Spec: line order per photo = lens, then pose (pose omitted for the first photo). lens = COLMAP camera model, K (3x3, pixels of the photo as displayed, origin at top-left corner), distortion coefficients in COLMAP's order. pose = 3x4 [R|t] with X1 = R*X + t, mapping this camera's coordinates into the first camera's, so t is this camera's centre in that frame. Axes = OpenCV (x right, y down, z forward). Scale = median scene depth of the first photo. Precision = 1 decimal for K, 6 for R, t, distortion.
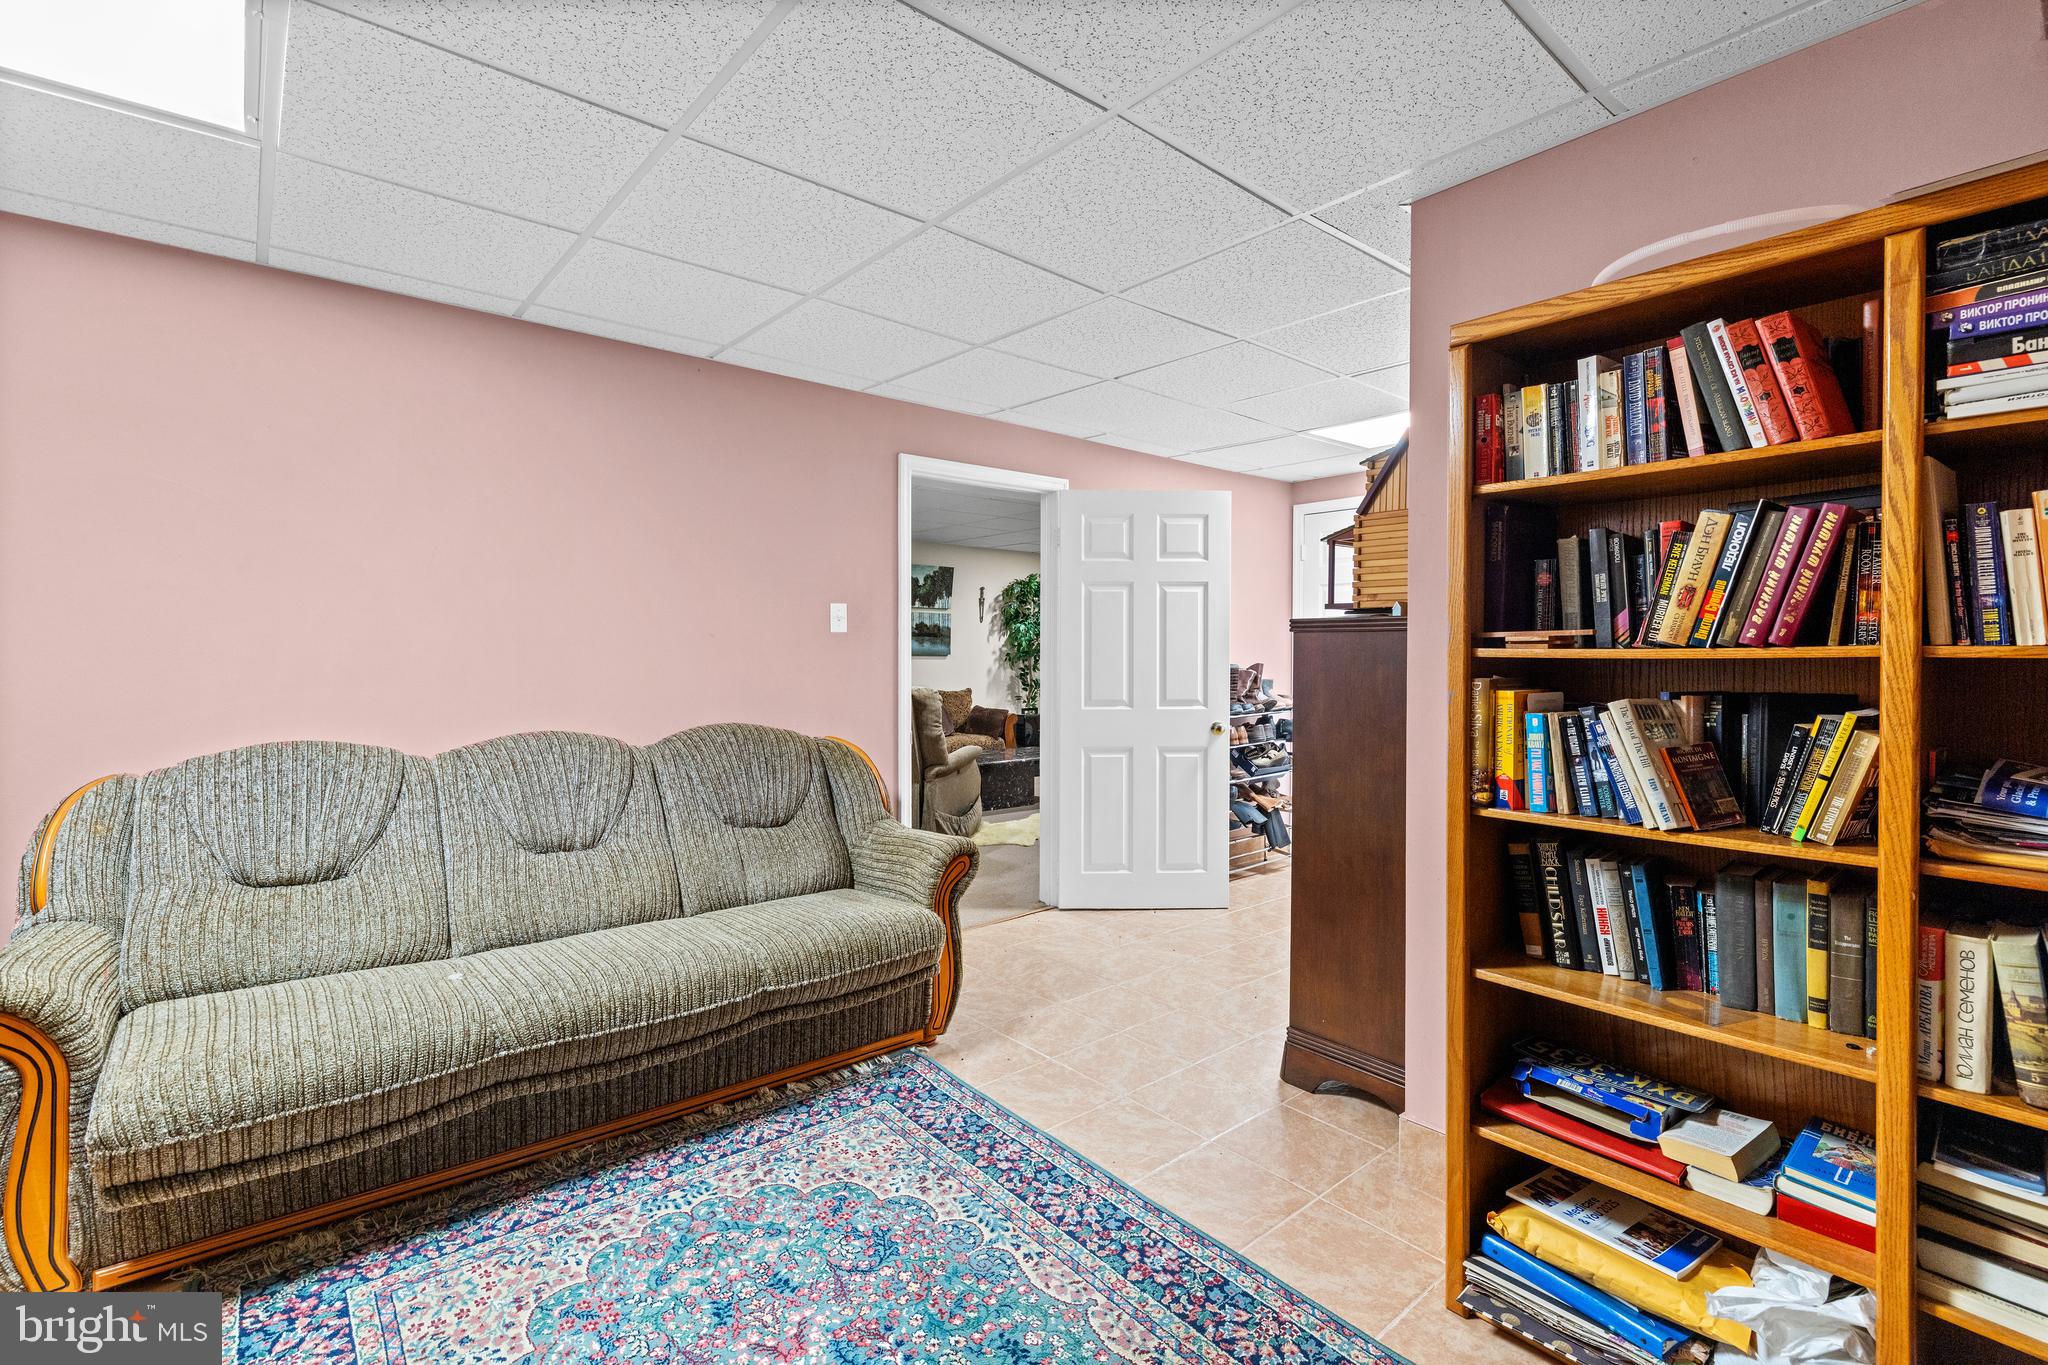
lens RADIAL K [[917.8, 0, 1011.3], [0, 917.8, 642.6], [0, 0, 1]] dist [0.000467, 0.001259]
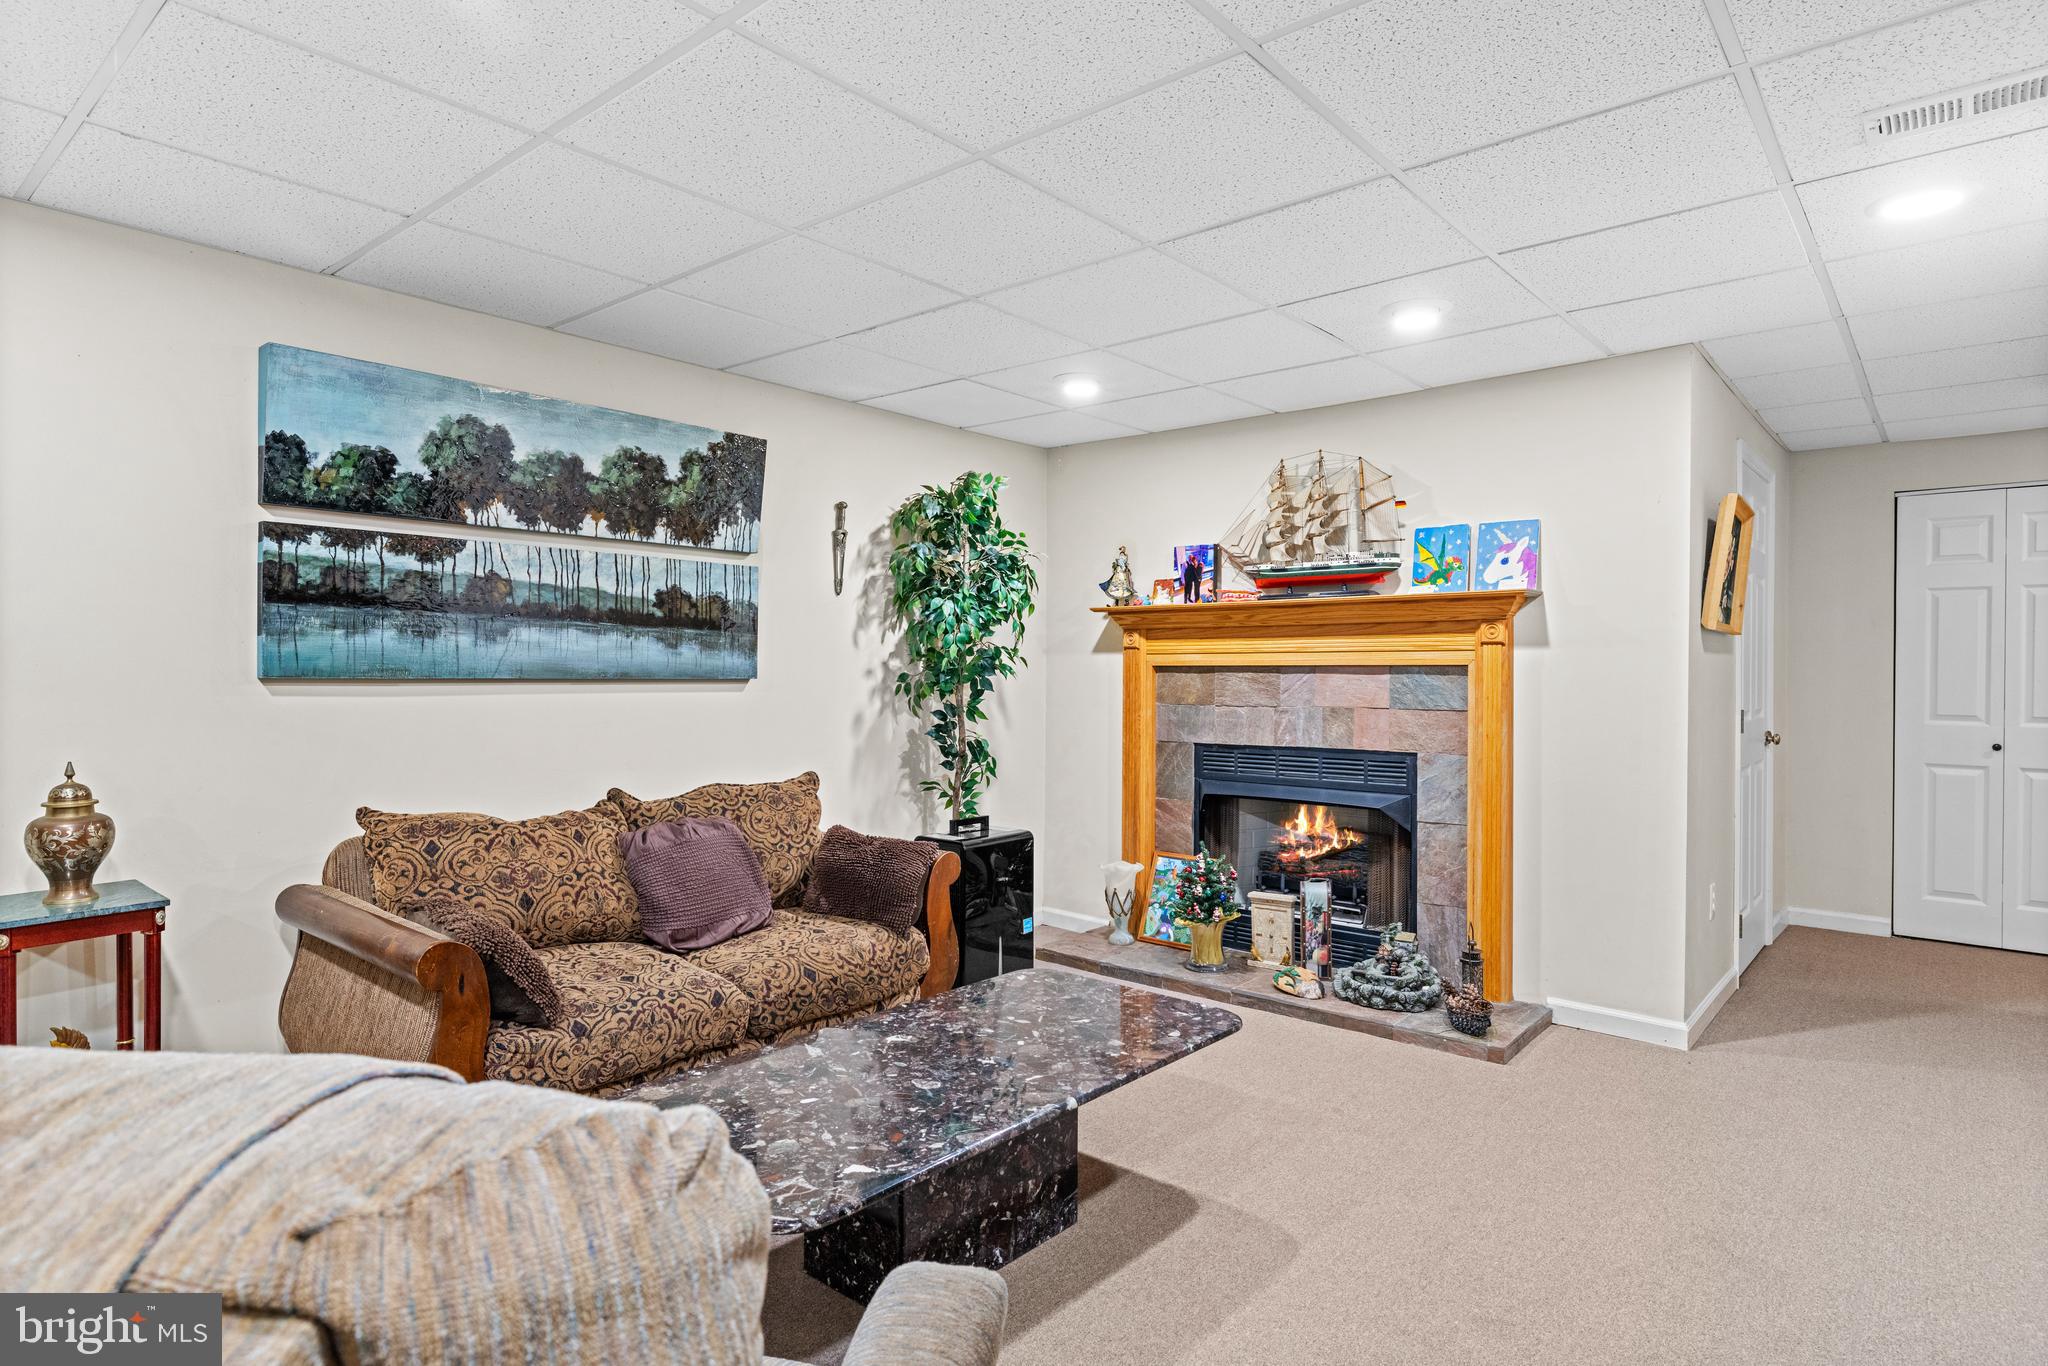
lens RADIAL K [[1123.3, 0, 1009.8], [0, 1123.3, 678.2], [0, 0, 1]] dist [-0.005196, -0.000570]
pose [[0.986539, 0.001261, 0.163521, -0.038717], [-0.004360, 0.999818, 0.018595, 0.004102], [-0.163468, -0.019058, 0.986365, 0.522724]]
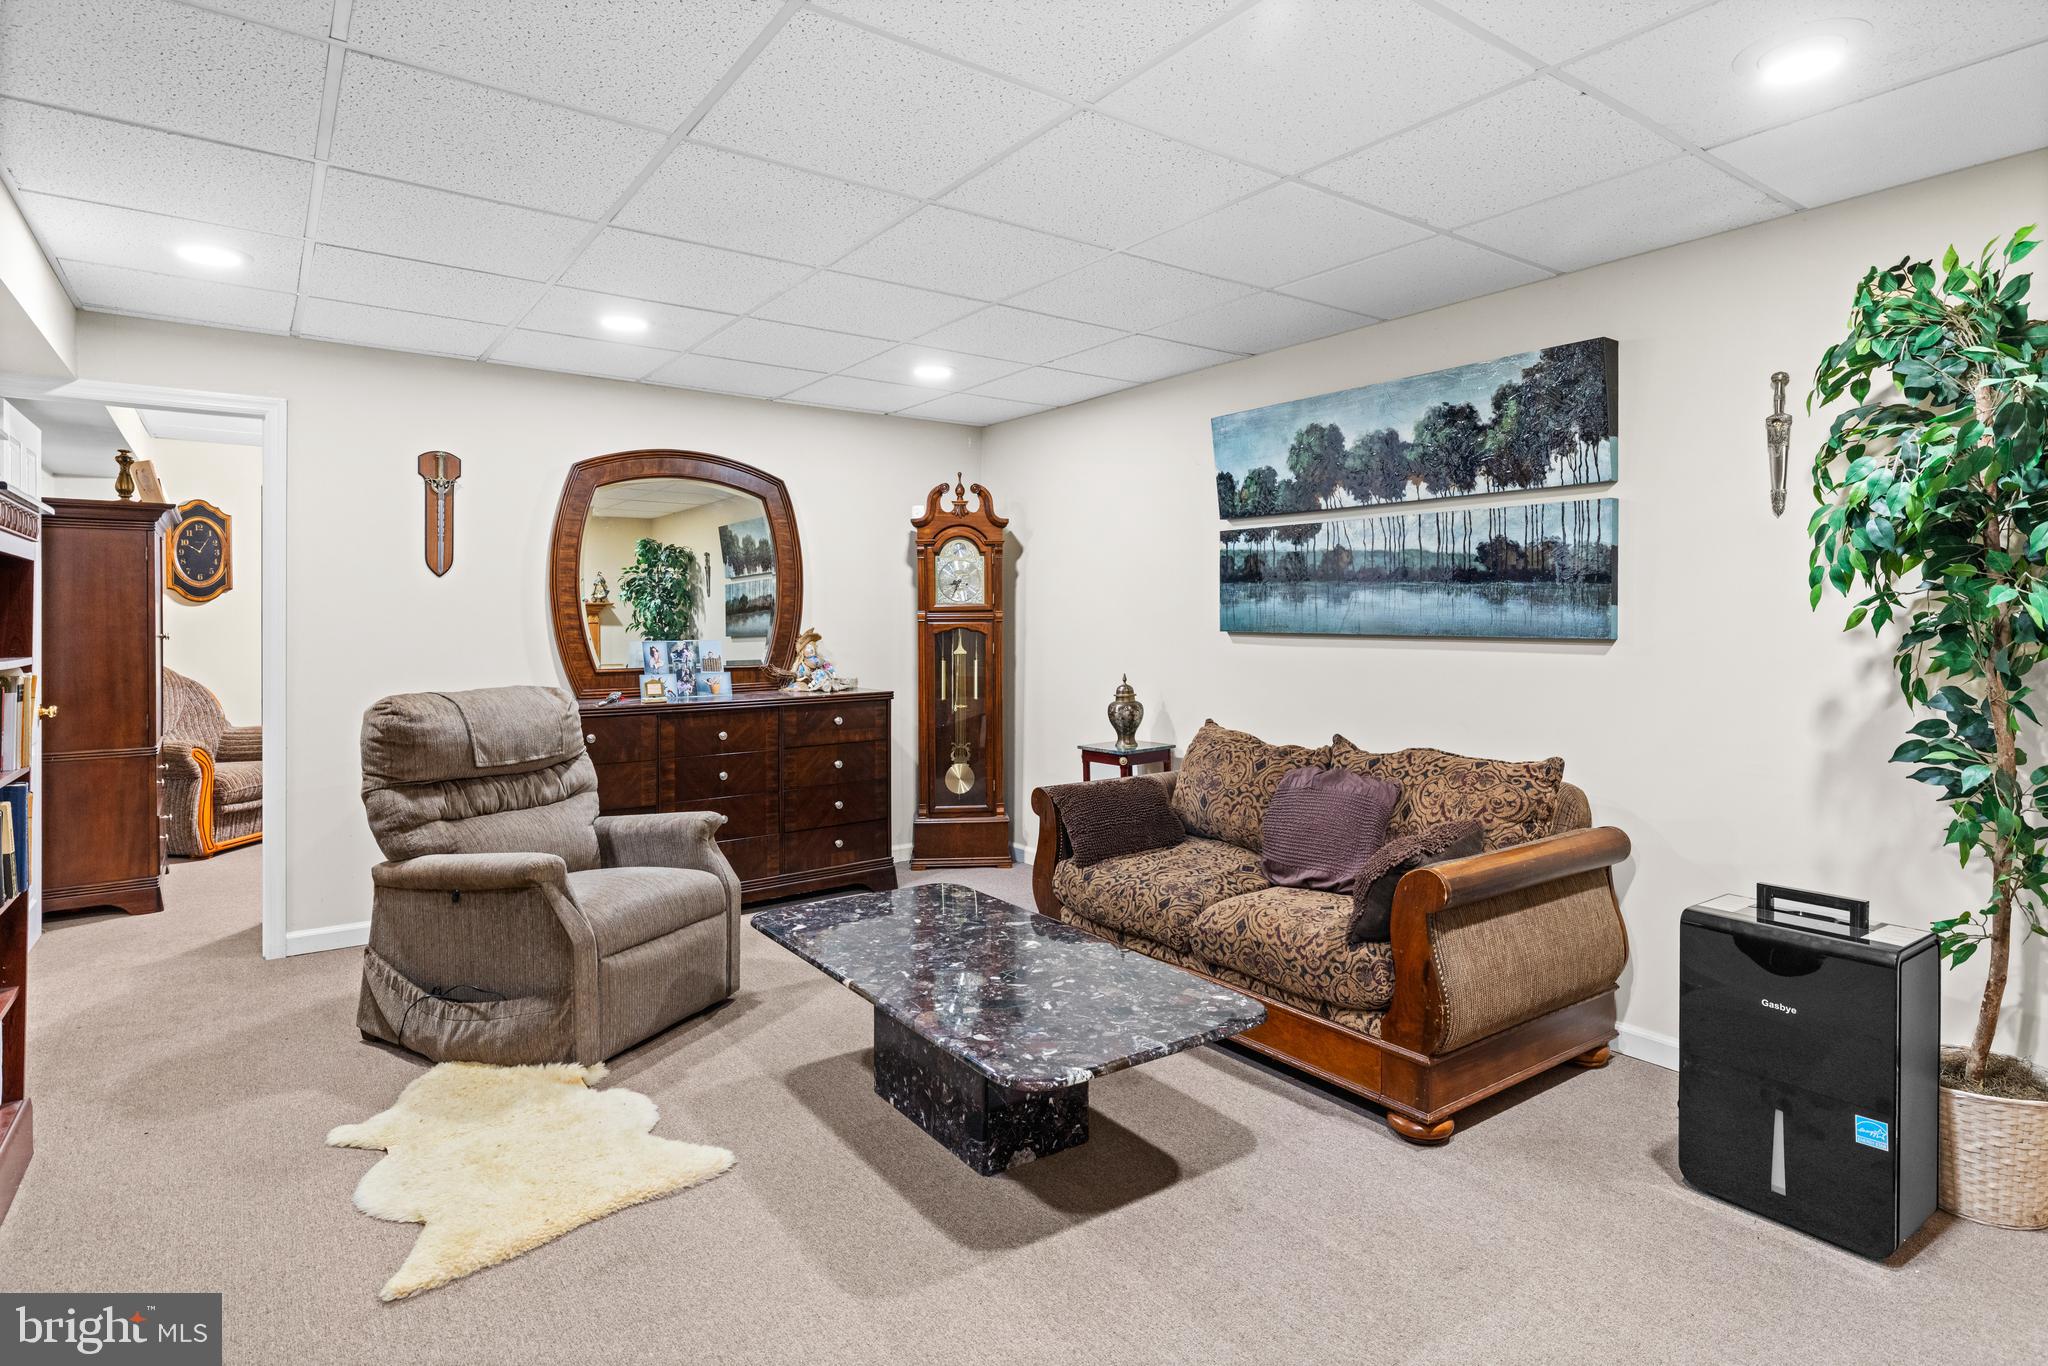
lens RADIAL K [[1051.9, 0, 1017.0], [0, 1051.9, 634.6], [0, 0, 1]] dist [-0.000193, -0.000547]
pose [[-0.070710, 0.011126, -0.997435, 0.270776], [0.007570, 0.999915, 0.010617, 0.006550], [0.997468, -0.006800, -0.070788, 0.809174]]
